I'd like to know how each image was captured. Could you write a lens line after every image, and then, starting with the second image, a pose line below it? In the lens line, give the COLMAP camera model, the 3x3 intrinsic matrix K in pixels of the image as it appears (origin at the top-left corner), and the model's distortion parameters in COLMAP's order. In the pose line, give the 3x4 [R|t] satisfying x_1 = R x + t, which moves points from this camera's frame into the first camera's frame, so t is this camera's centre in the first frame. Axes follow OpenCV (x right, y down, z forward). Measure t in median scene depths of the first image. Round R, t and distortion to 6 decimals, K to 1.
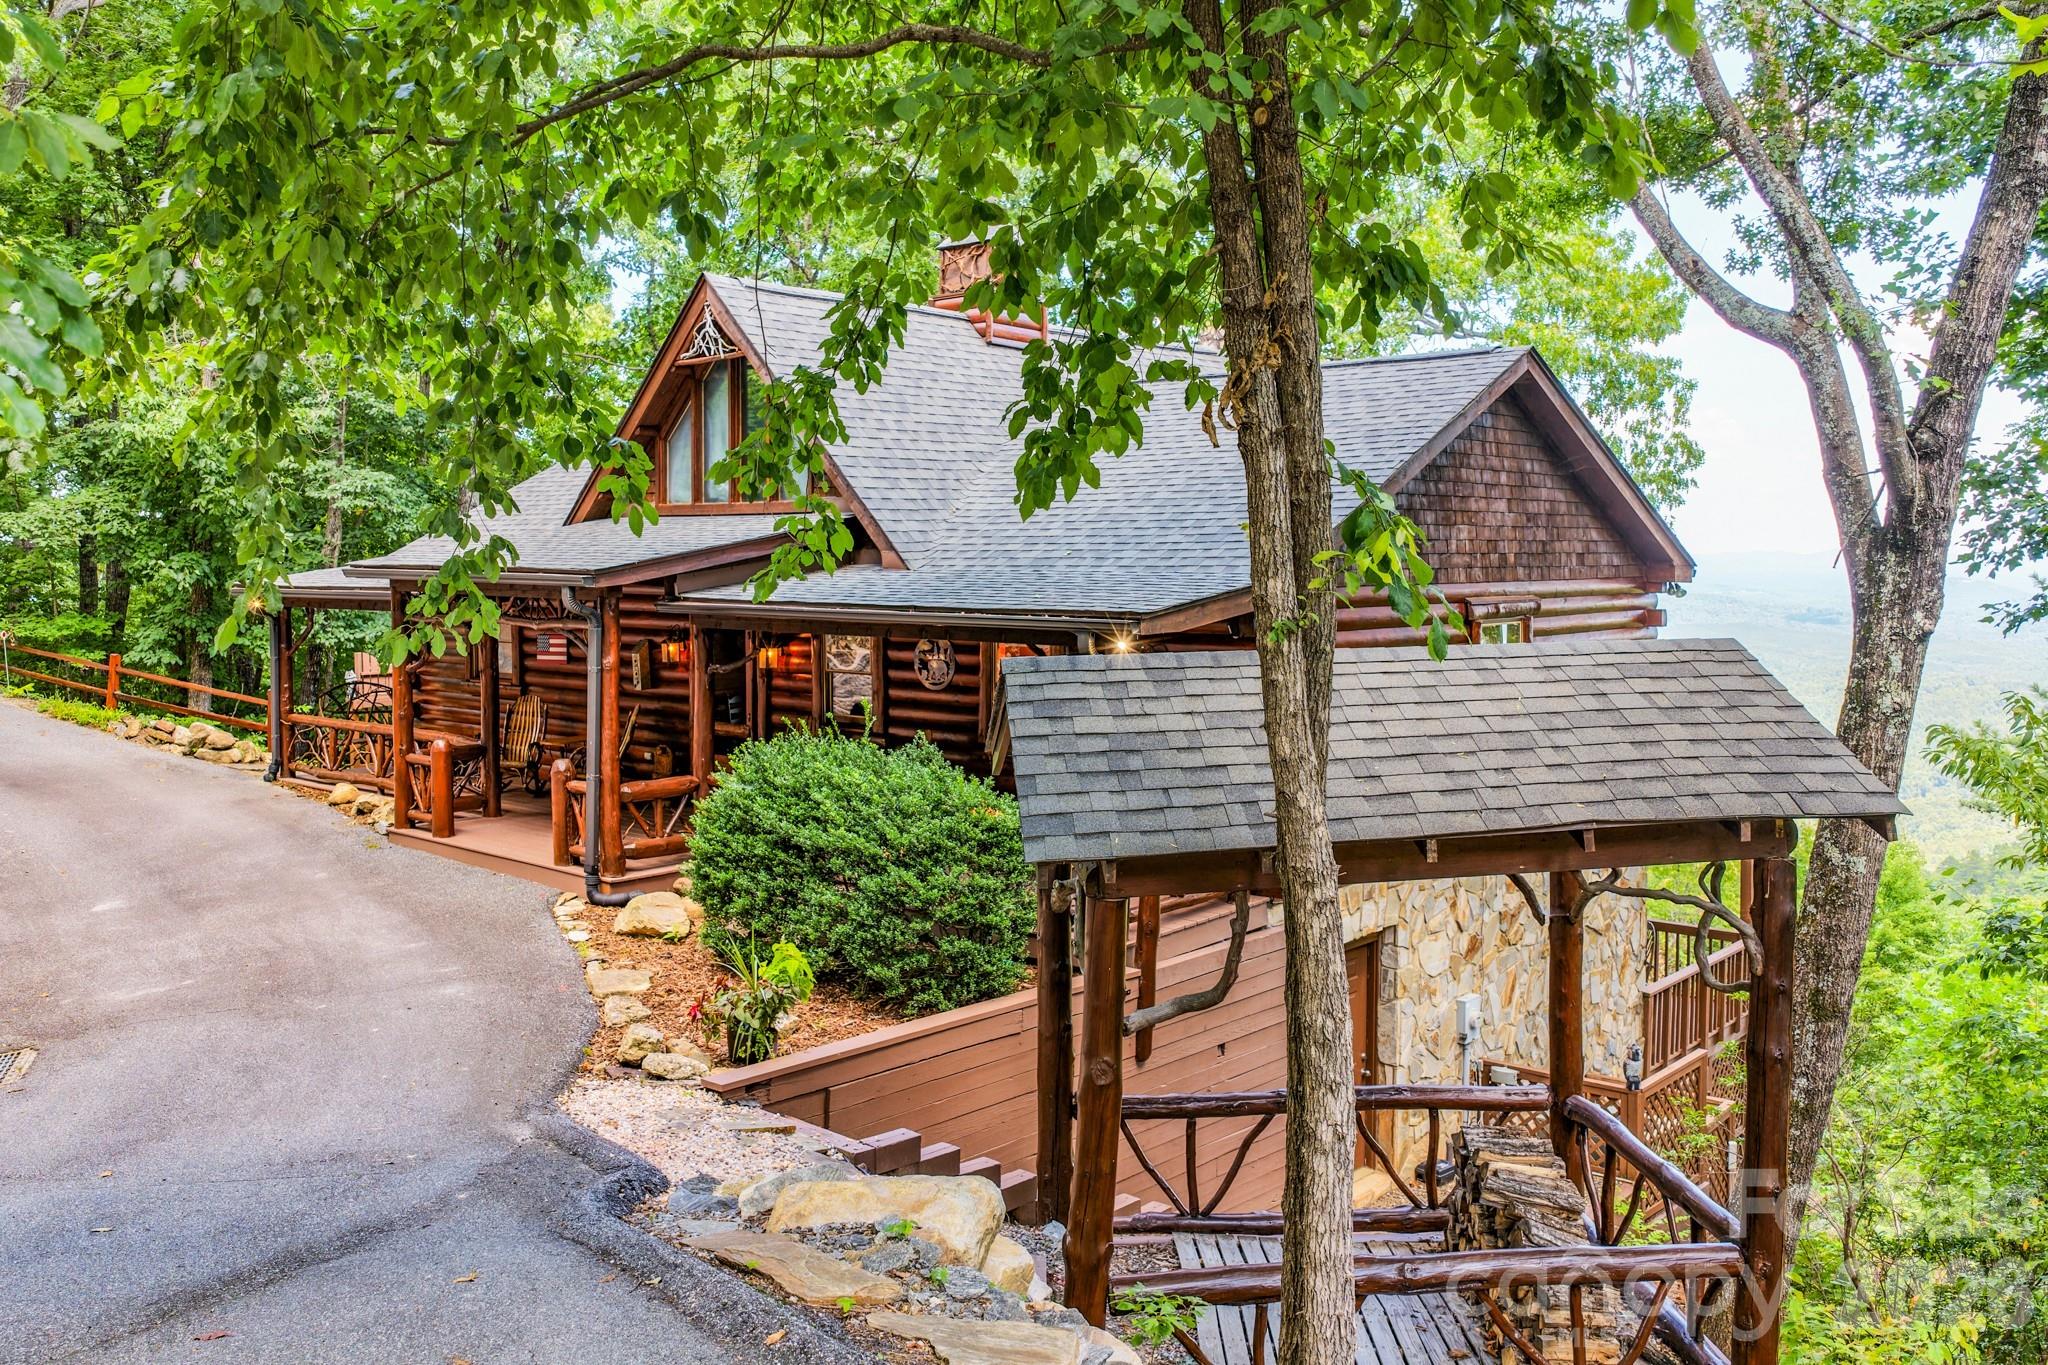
lens RADIAL K [[1740.5, 0, 1068.4], [0, 1740.5, 647.5], [0, 0, 1]] dist [-0.008197, 0.034812]
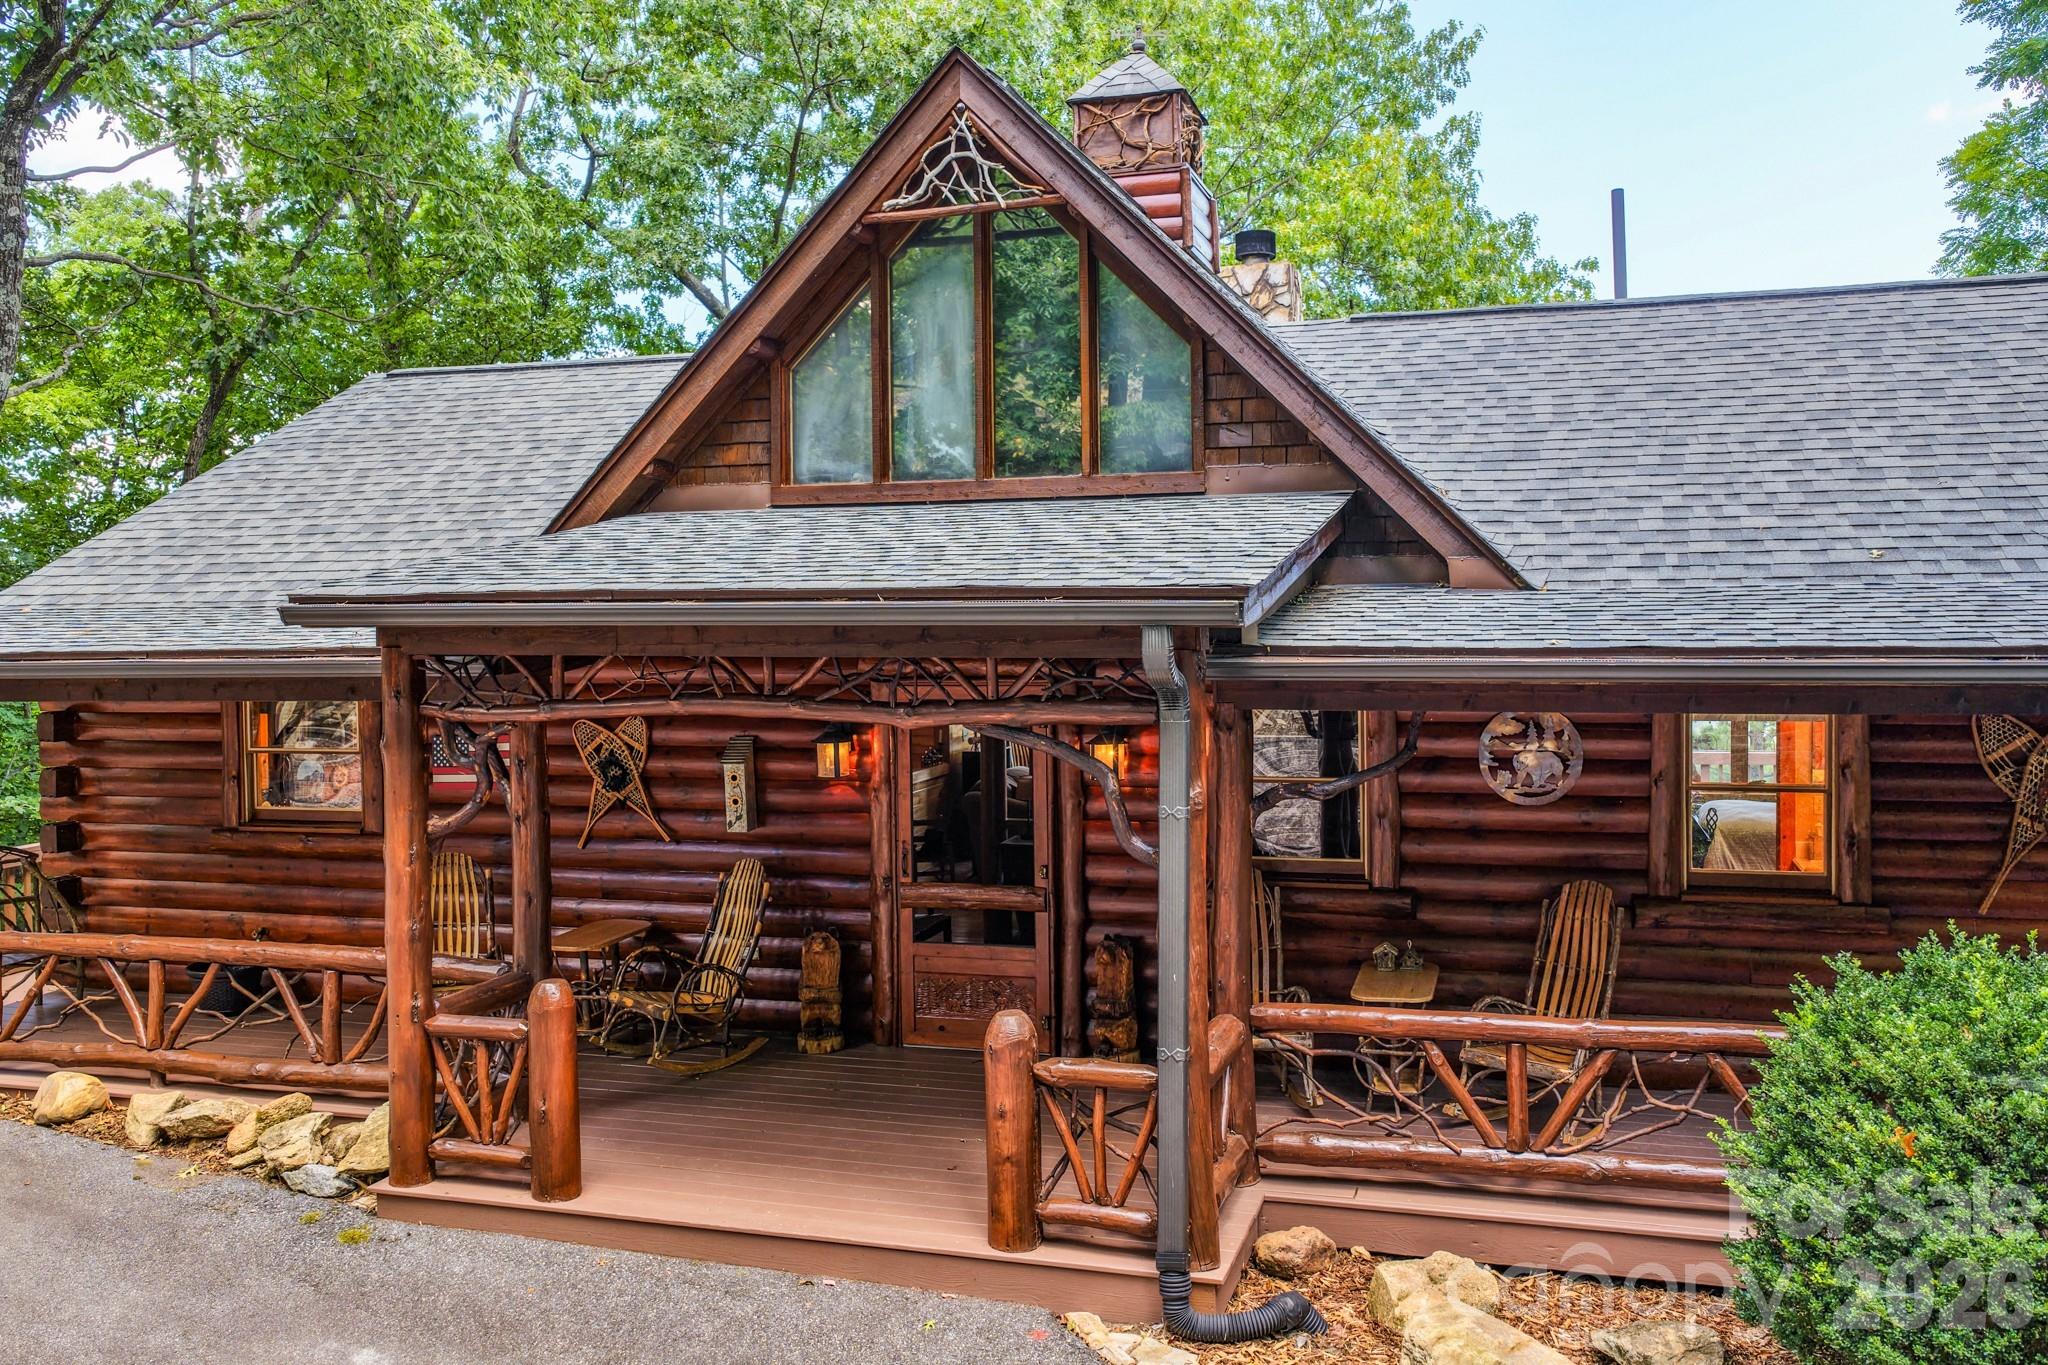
lens RADIAL K [[1740.5, 0, 1068.4], [0, 1740.5, 647.5], [0, 0, 1]] dist [-0.008197, 0.034812]
pose [[0.907877, -0.024046, 0.418546, -0.568099], [0.037277, 0.999029, -0.023463, -0.023677], [-0.417576, 0.036904, 0.907892, 0.707848]]
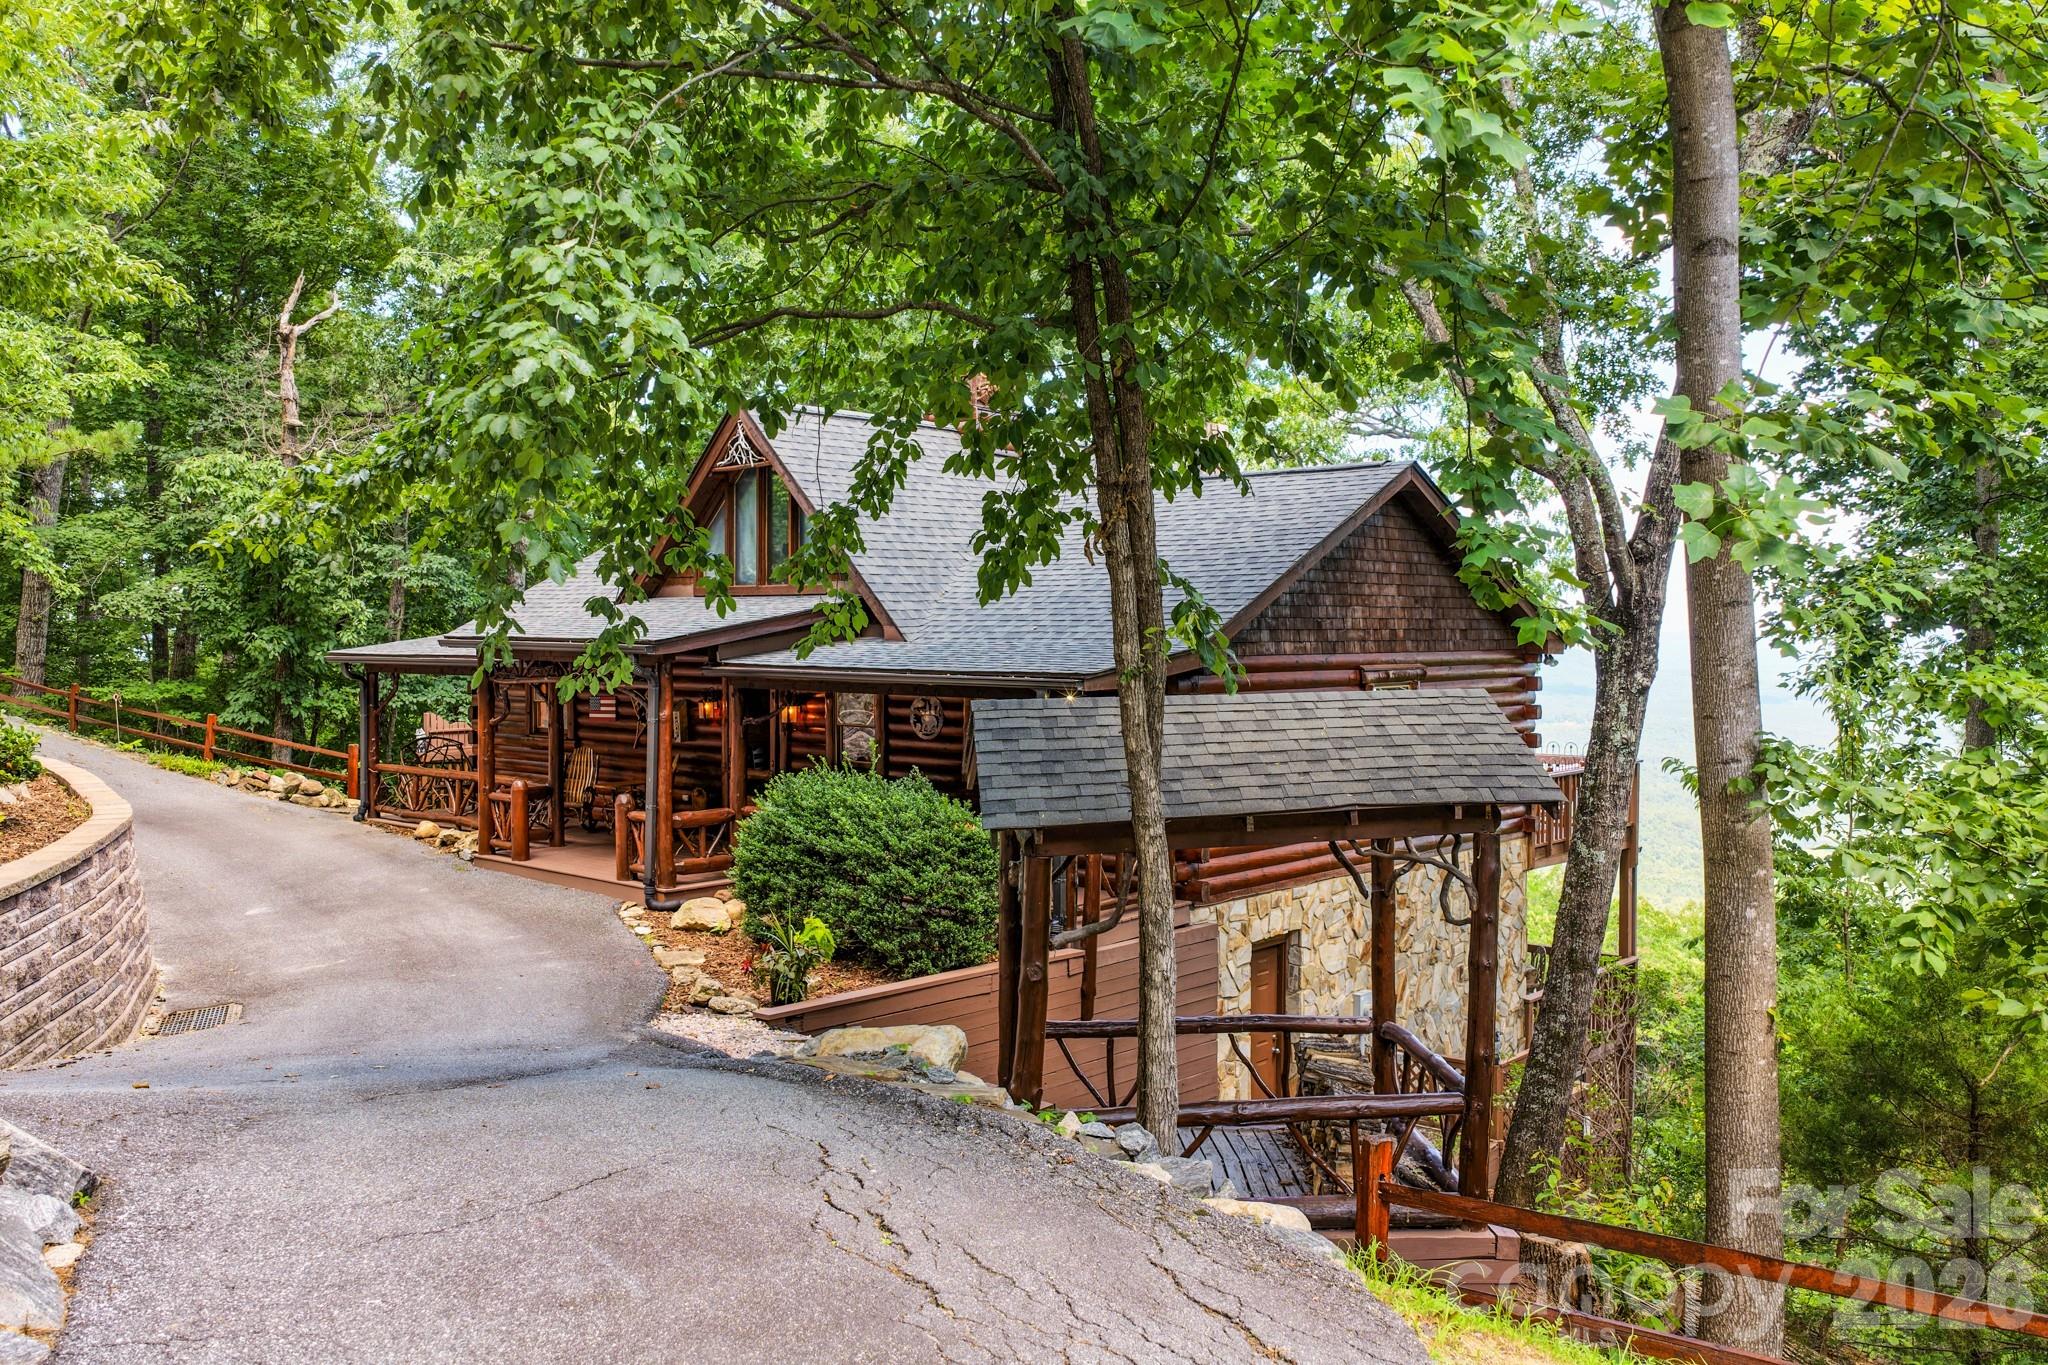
lens RADIAL K [[1713.8, 0, 1093.3], [0, 1713.8, 681.2], [0, 0, 1]] dist [-0.001375, 0.004926]
pose [[0.999825, 0.001831, 0.018597, 0.023411], [-0.001402, 0.999733, -0.023067, 0.014472], [-0.018634, 0.023037, 0.999561, -0.274293]]
